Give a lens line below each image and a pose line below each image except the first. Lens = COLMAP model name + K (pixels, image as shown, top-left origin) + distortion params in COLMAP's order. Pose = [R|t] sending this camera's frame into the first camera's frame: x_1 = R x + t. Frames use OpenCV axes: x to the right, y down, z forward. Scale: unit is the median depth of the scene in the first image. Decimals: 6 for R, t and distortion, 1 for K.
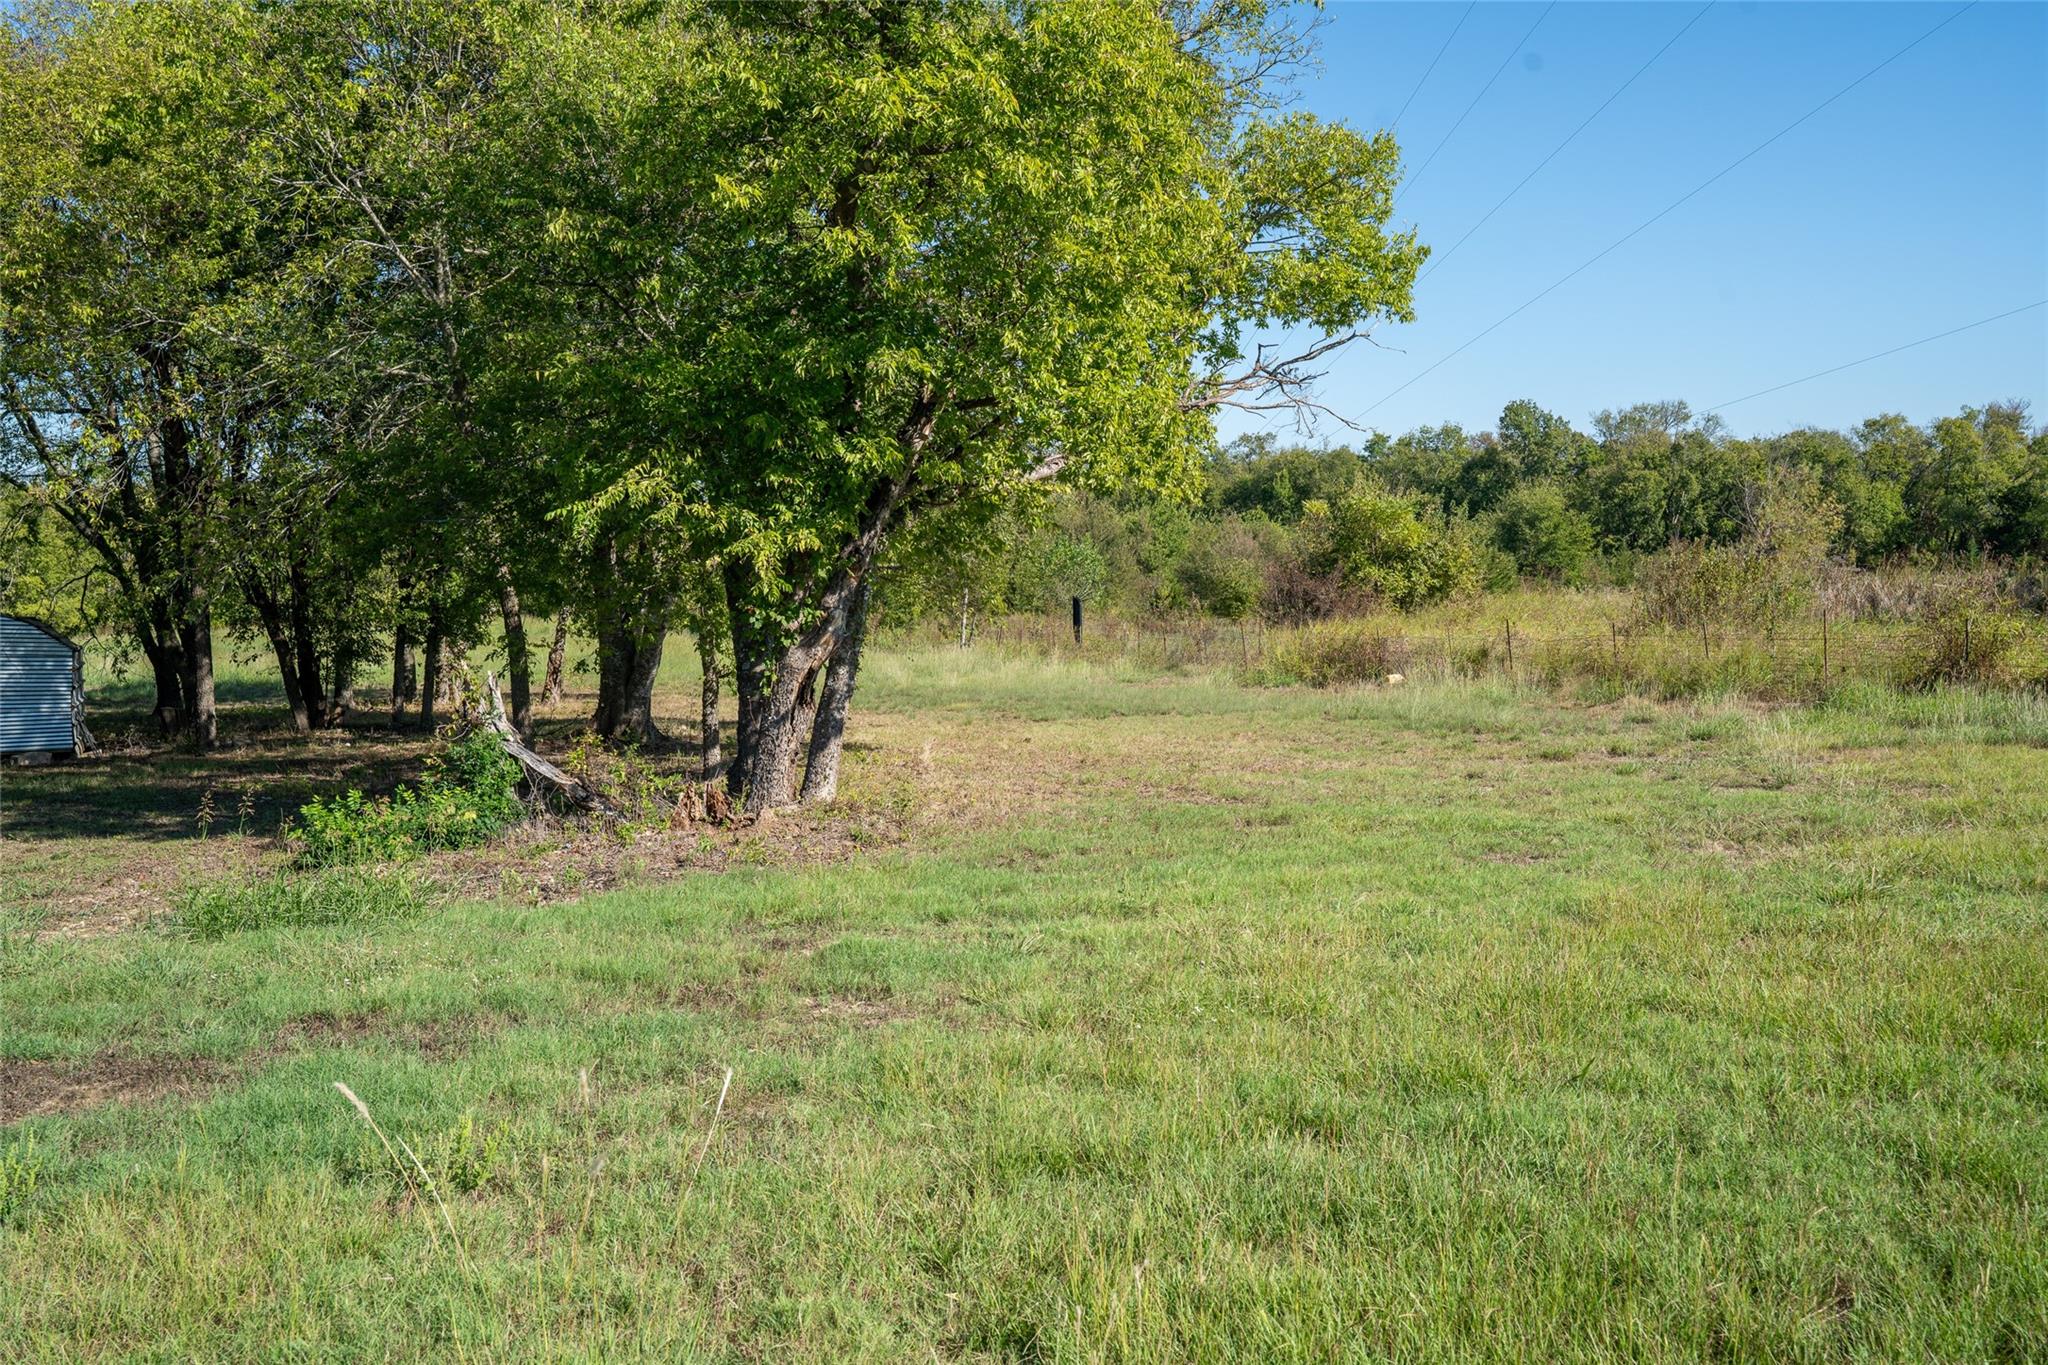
lens RADIAL K [[1972.2, 0, 1015.9], [0, 1972.2, 673.5], [0, 0, 1]] dist [0.112842, 0.000000]
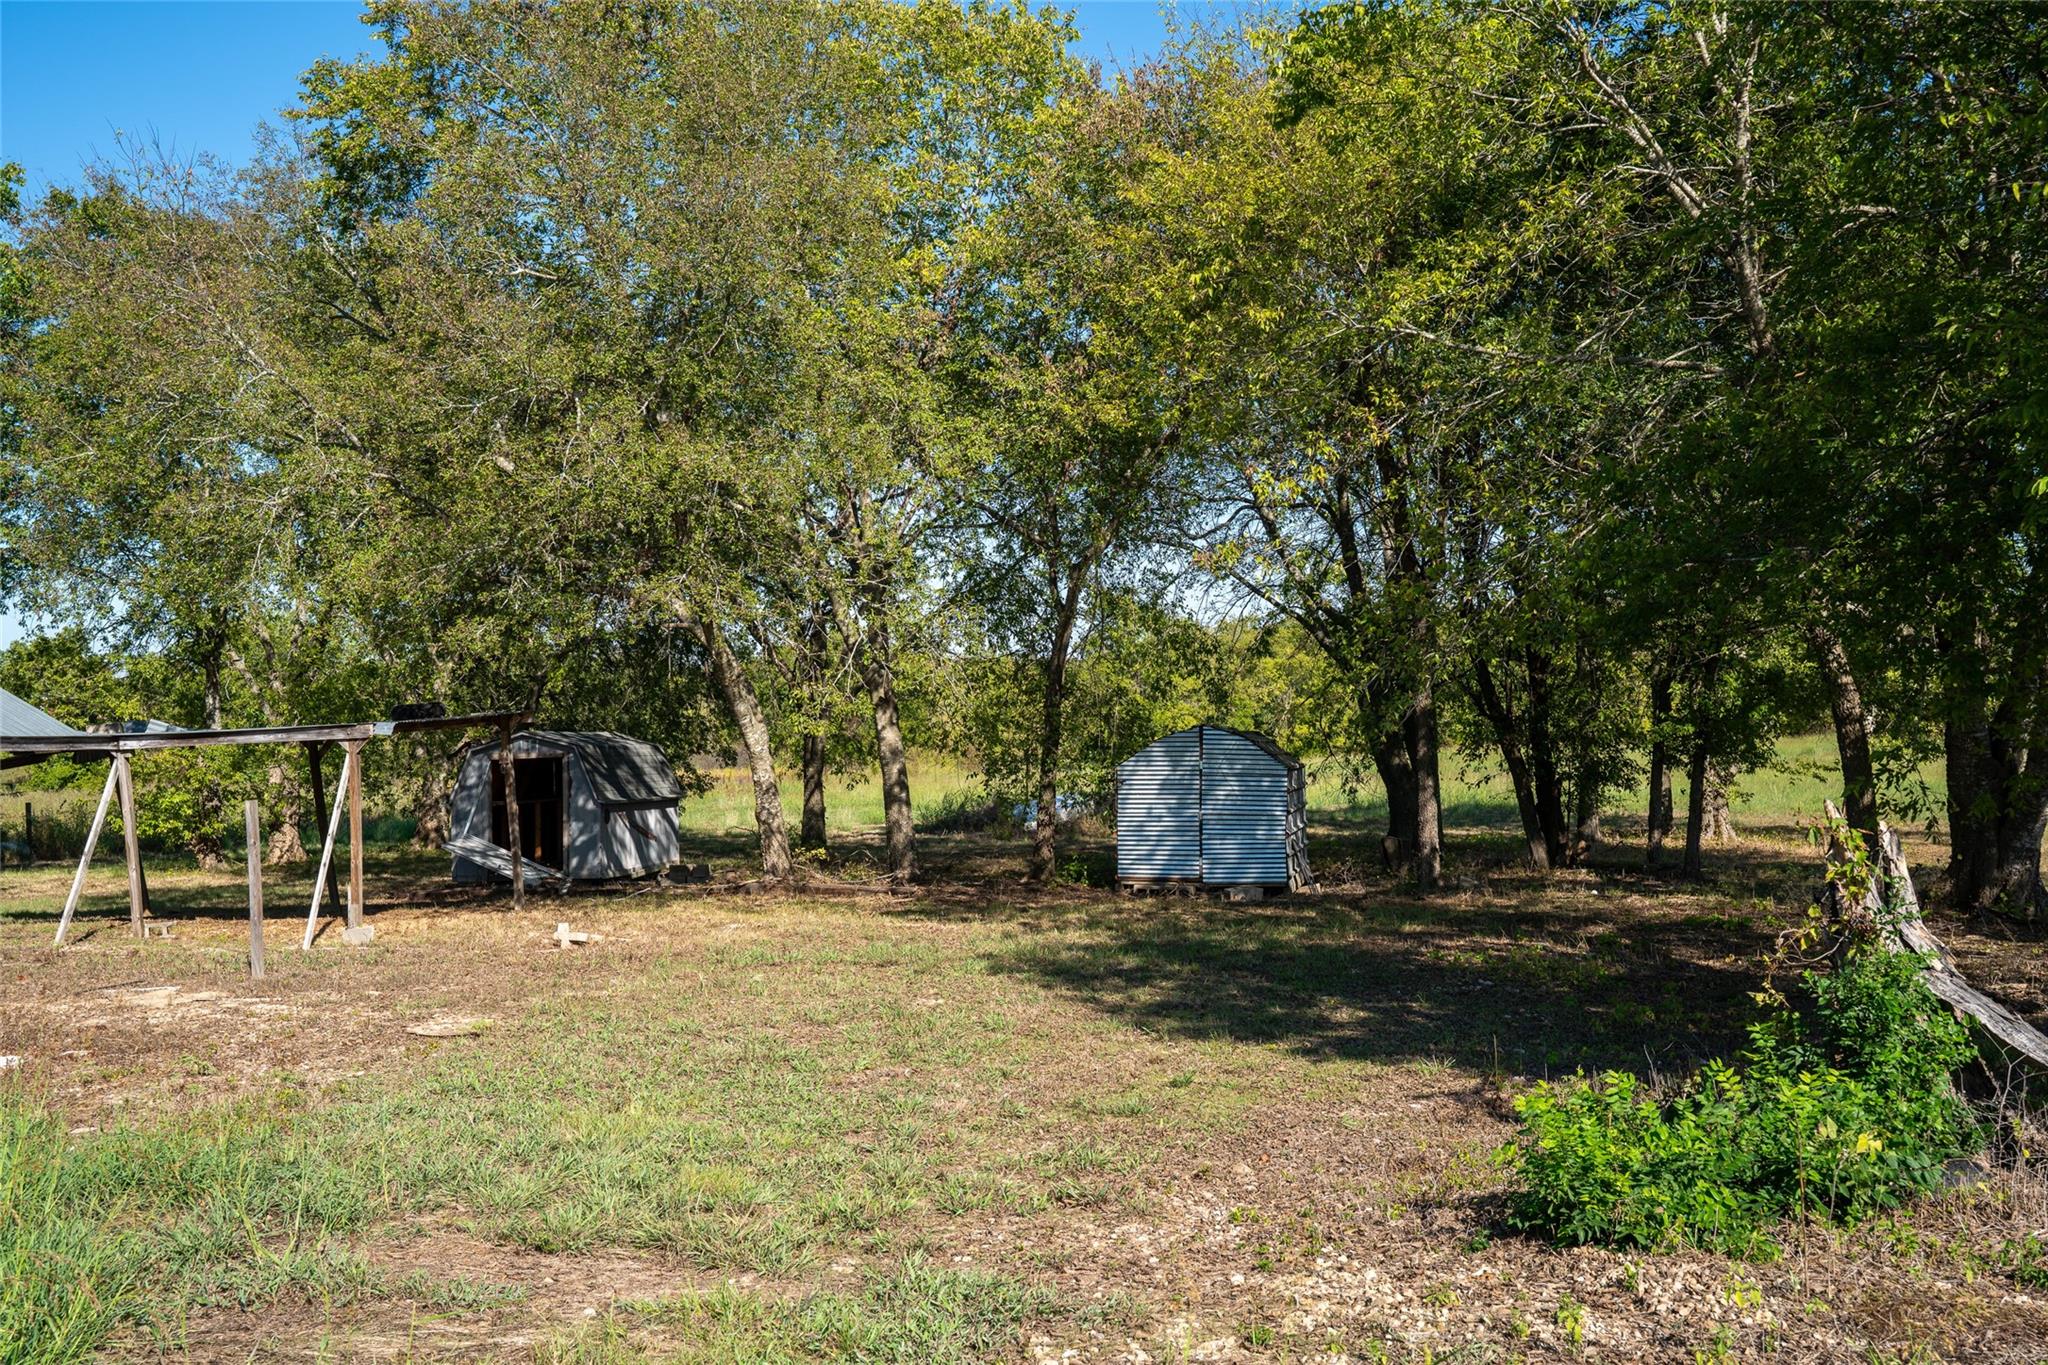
lens RADIAL K [[1972.2, 0, 1036.6], [0, 1972.2, 690.5], [0, 0, 1]] dist [0.112842, 0.000000]
pose [[0.828555, -0.011339, -0.559793, -0.071531], [-0.017749, 0.998761, -0.046500, -0.003176], [0.559626, 0.048464, 0.827327, 0.209735]]
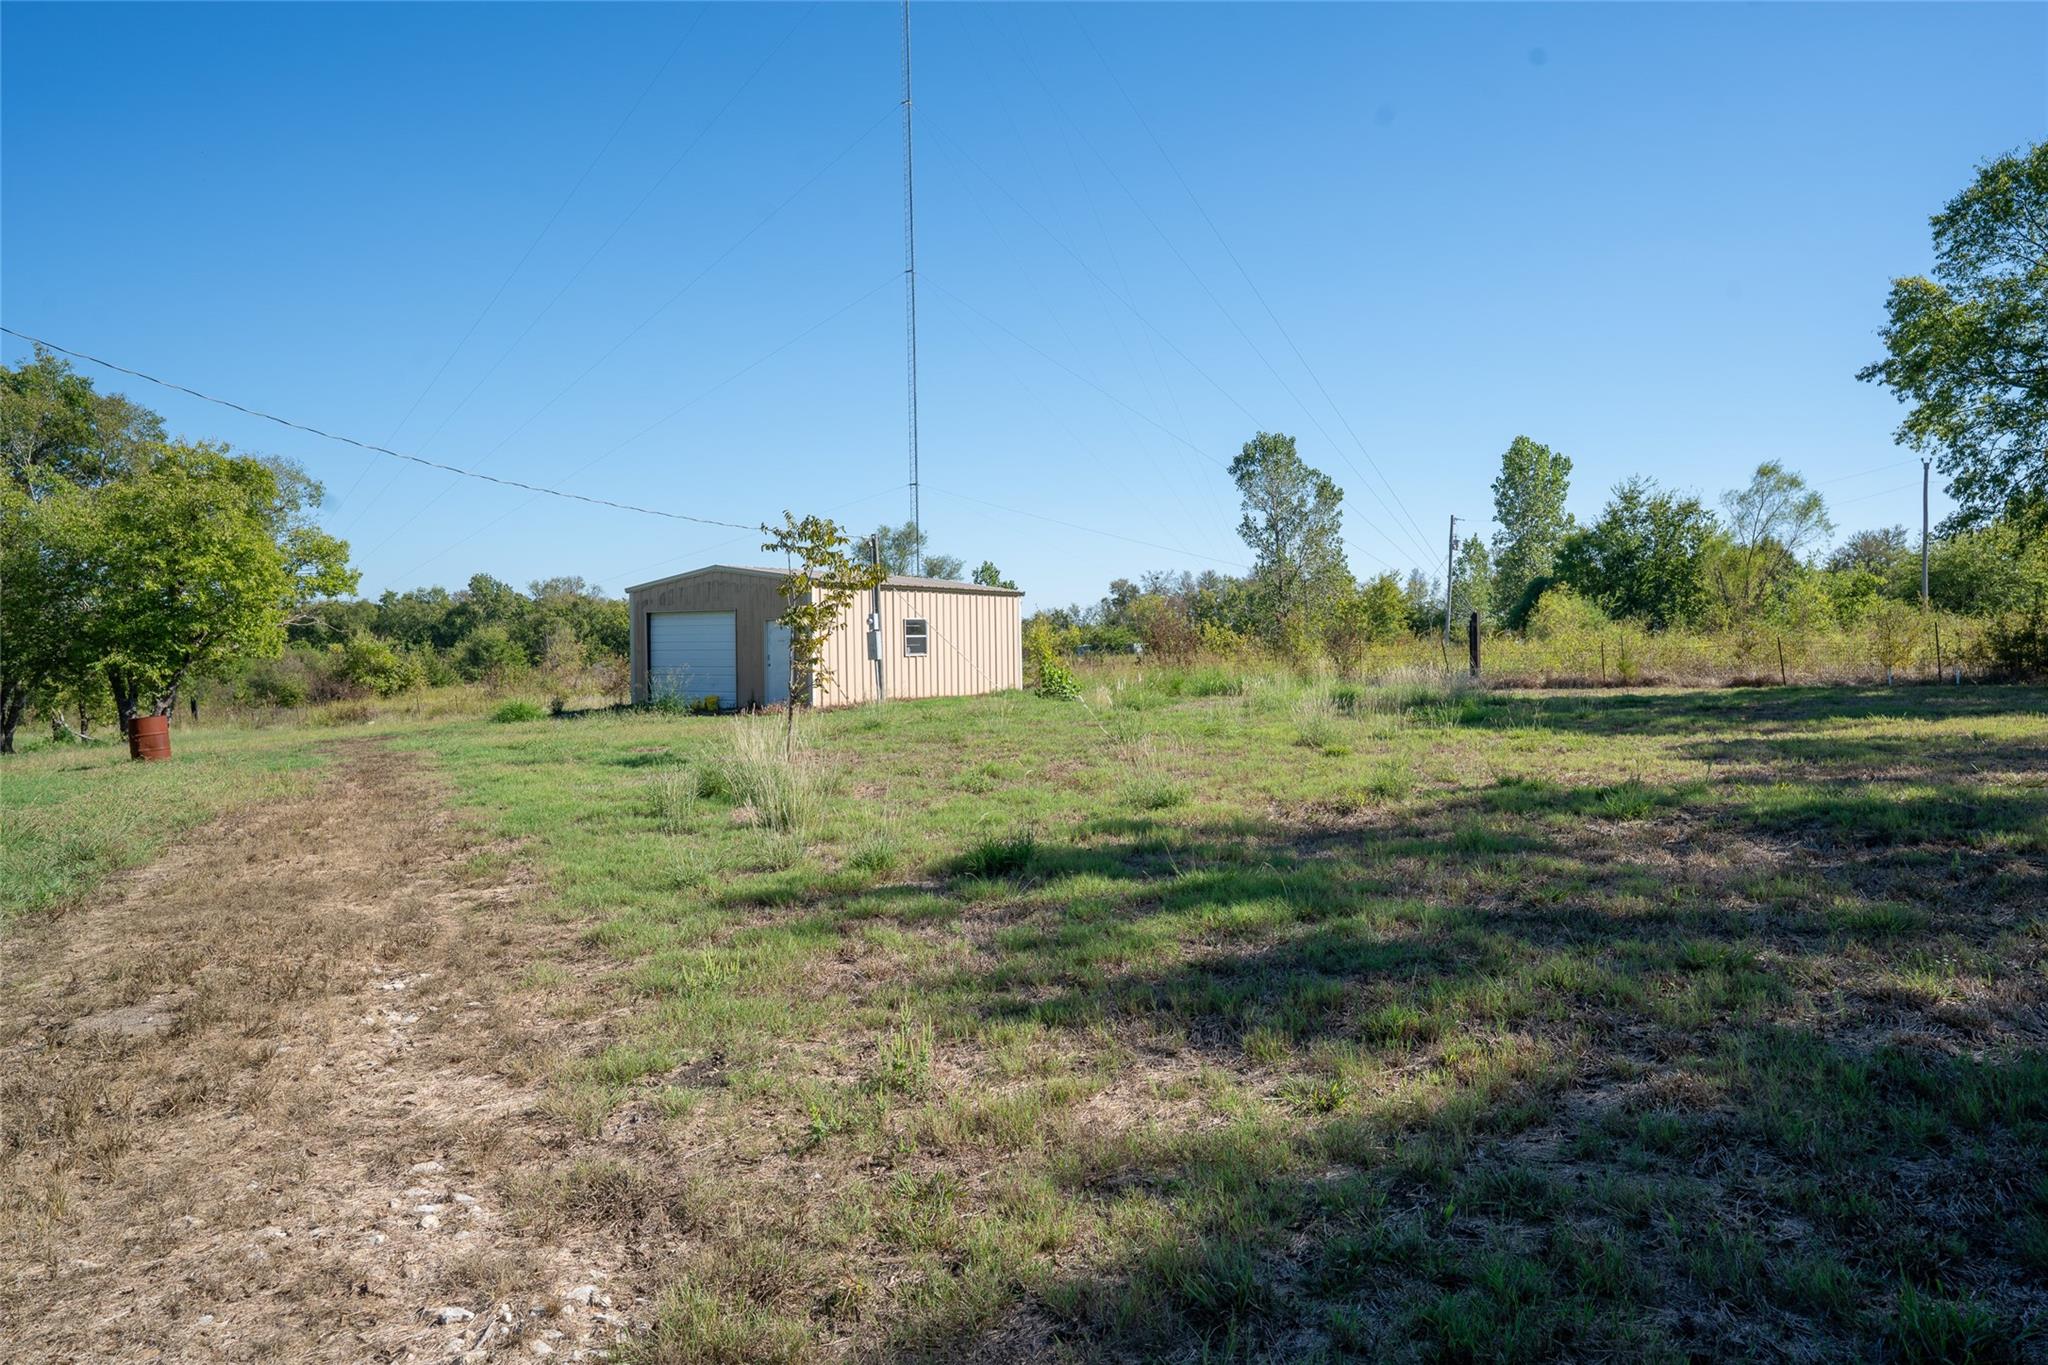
lens RADIAL K [[1355.8, 0, 1027.7], [0, 1355.8, 670.4], [0, 0, 1]] dist [-0.001099, 0.029749]
pose [[0.818848, -0.019839, 0.573668, -0.111377], [0.051784, 0.997881, -0.039406, 0.051628], [-0.571670, 0.061974, 0.818140, -0.910250]]
